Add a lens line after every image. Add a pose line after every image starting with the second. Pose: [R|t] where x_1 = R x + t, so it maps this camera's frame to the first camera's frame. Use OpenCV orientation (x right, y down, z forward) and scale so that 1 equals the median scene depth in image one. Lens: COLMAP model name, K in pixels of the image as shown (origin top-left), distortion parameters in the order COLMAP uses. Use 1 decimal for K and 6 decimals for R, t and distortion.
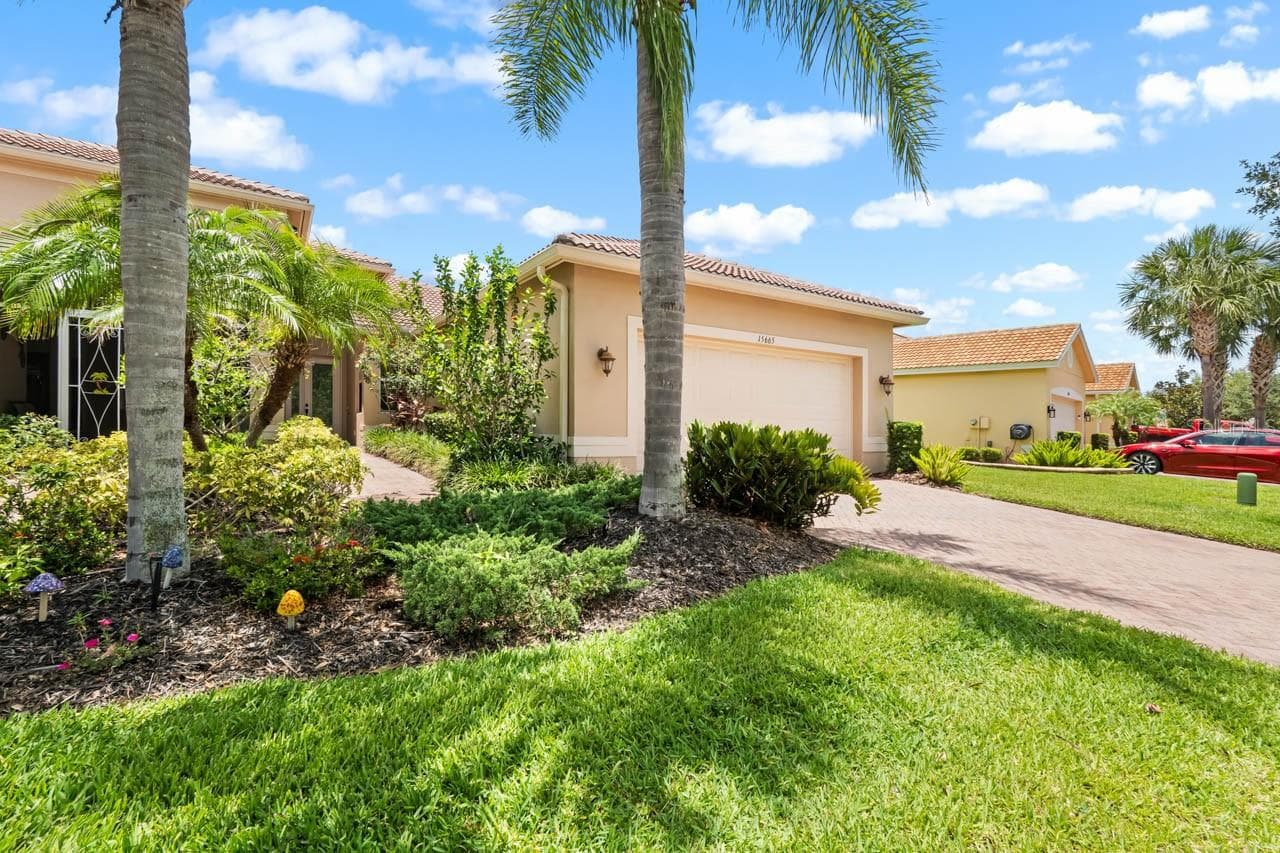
lens RADIAL K [[569.3, 0, 638.1], [0, 569.3, 415.2], [0, 0, 1]] dist [0.001755, -0.000428]
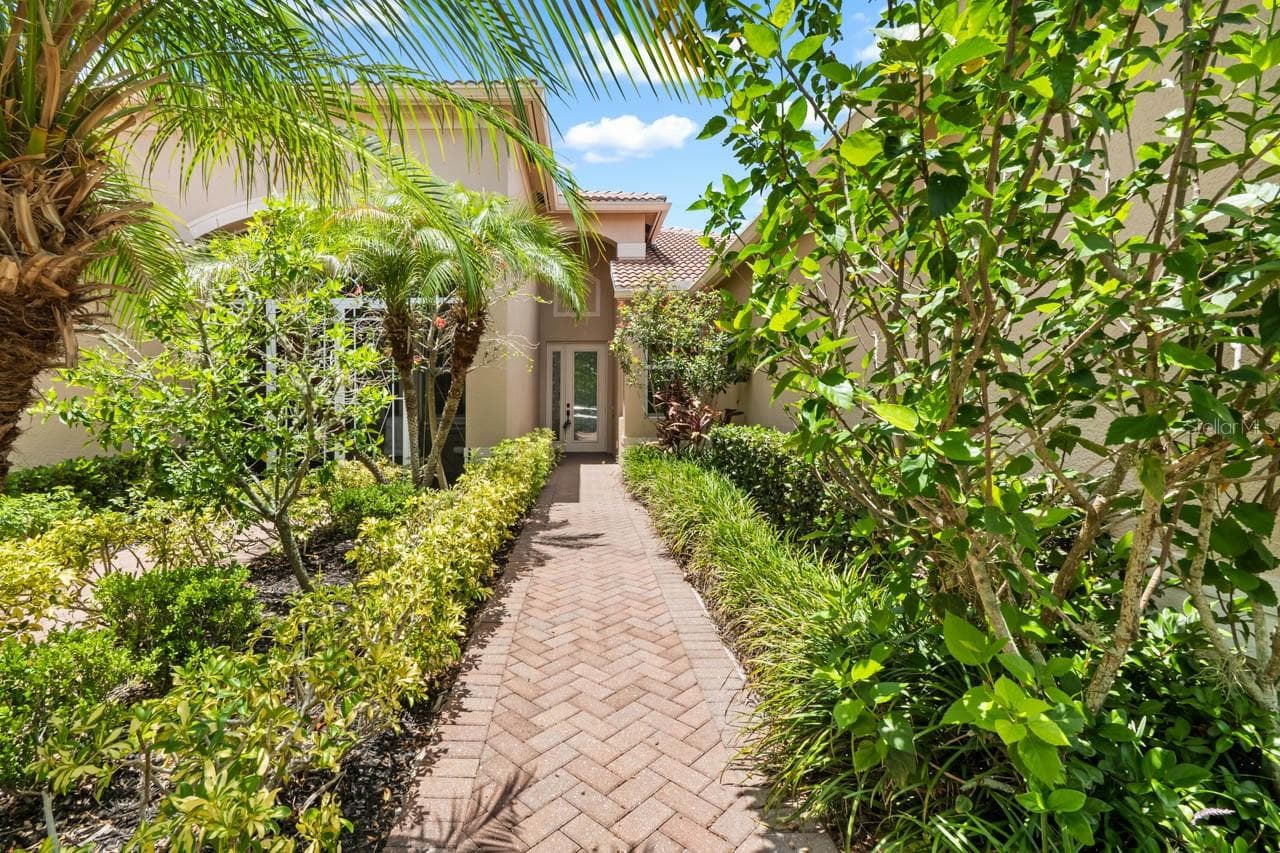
lens RADIAL K [[569.3, 0, 638.1], [0, 569.3, 415.2], [0, 0, 1]] dist [0.001755, -0.000428]
pose [[0.884840, -0.000706, -0.465894, -0.178898], [0.013769, 0.999602, 0.024636, -0.025800], [0.465691, -0.028214, 0.884498, 0.472087]]
